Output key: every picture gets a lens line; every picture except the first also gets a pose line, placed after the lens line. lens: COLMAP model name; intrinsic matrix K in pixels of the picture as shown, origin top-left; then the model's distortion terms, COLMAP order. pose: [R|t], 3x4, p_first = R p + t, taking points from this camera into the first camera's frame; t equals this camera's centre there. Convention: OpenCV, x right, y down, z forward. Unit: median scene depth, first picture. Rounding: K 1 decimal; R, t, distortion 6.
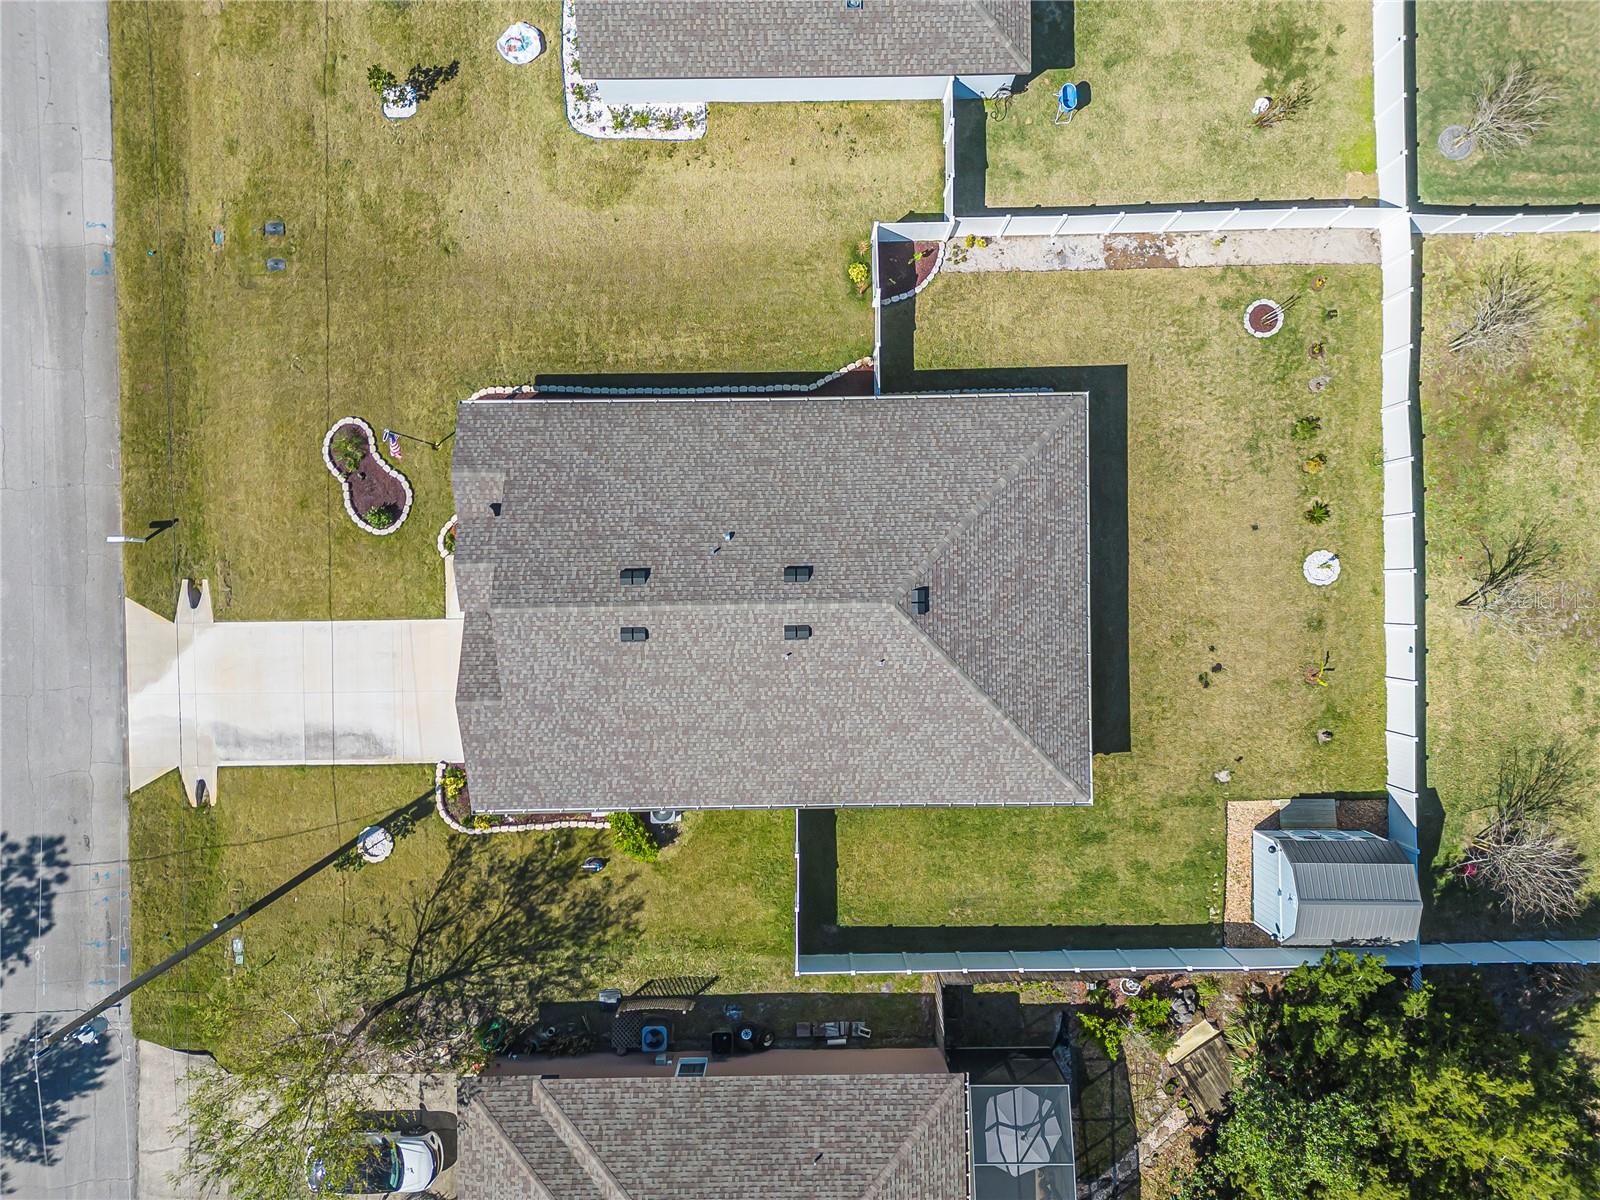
lens RADIAL K [[1114.4, 0, 798.7], [0, 1114.4, 593.2], [0, 0, 1]] dist [0.068679, -0.066091]
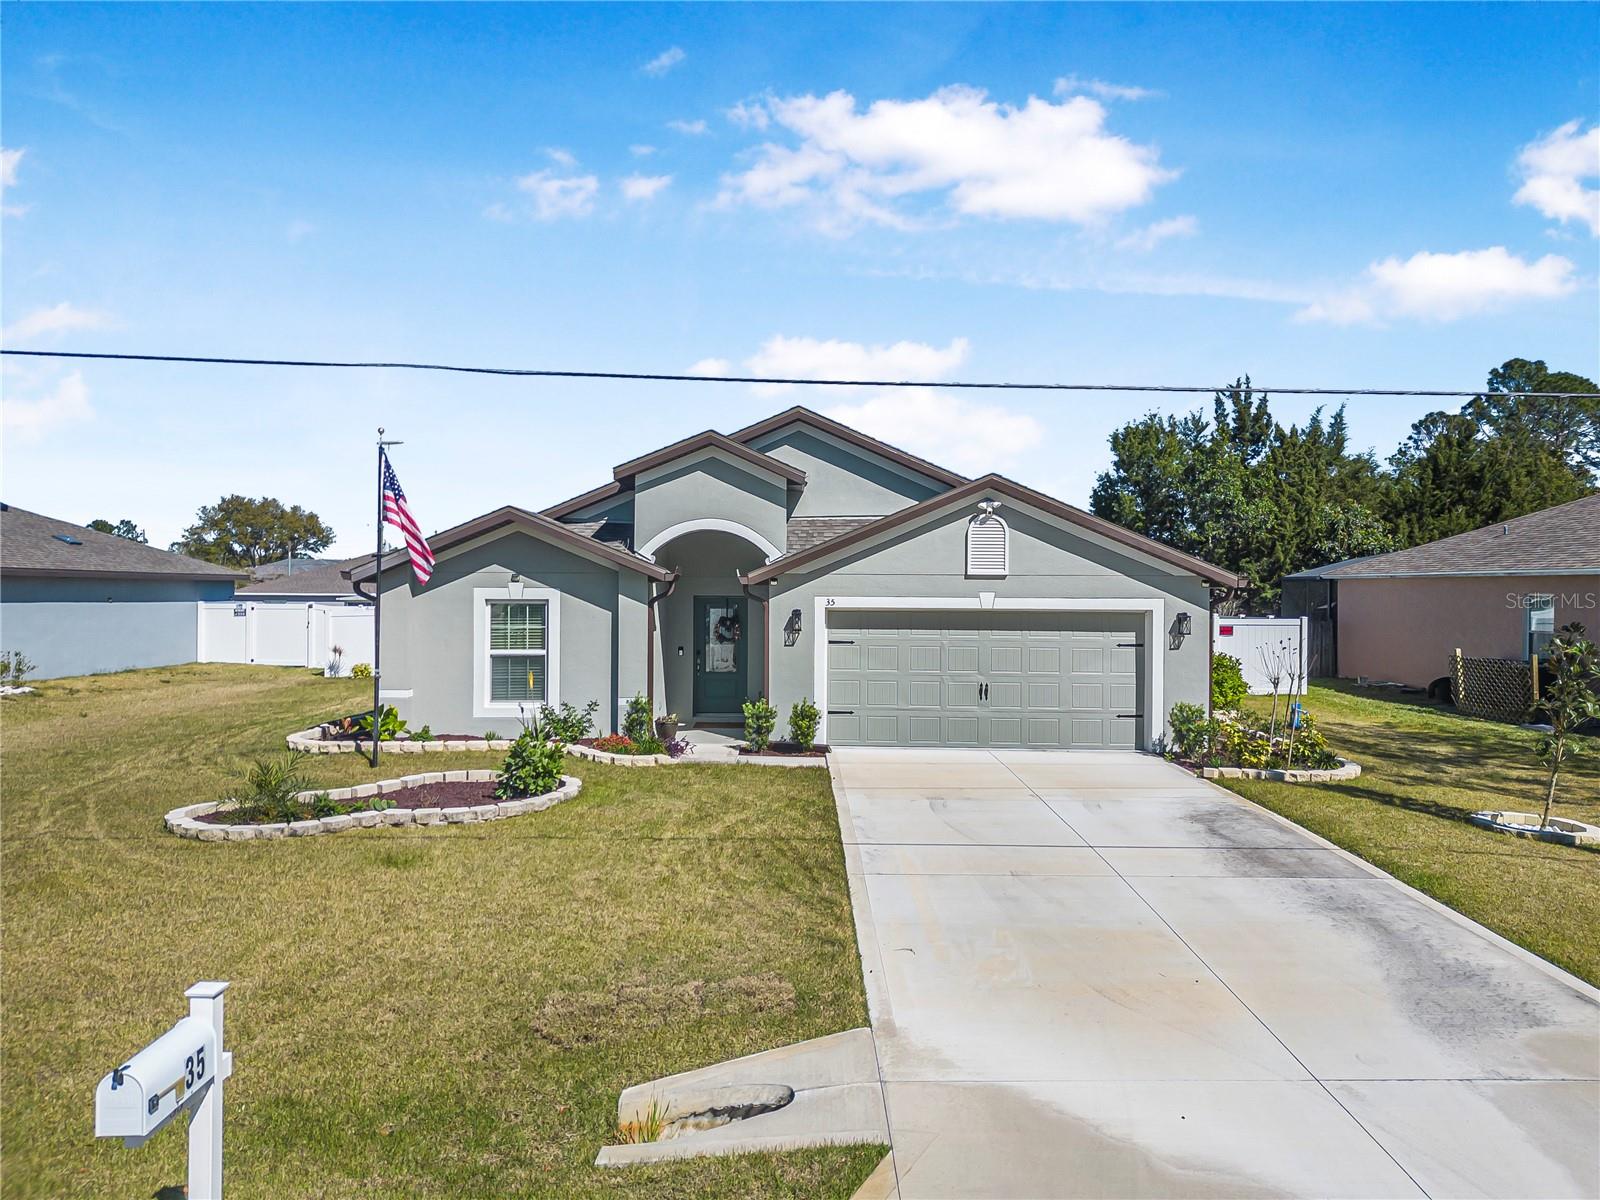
lens RADIAL K [[1114.4, 0, 798.7], [0, 1114.4, 593.2], [0, 0, 1]] dist [0.068679, -0.066091]
pose [[0.008058, -0.002328, 0.999965, -0.703467], [0.999959, 0.004068, -0.008048, 0.017046], [-0.004049, 0.999989, 0.002361, 0.937208]]
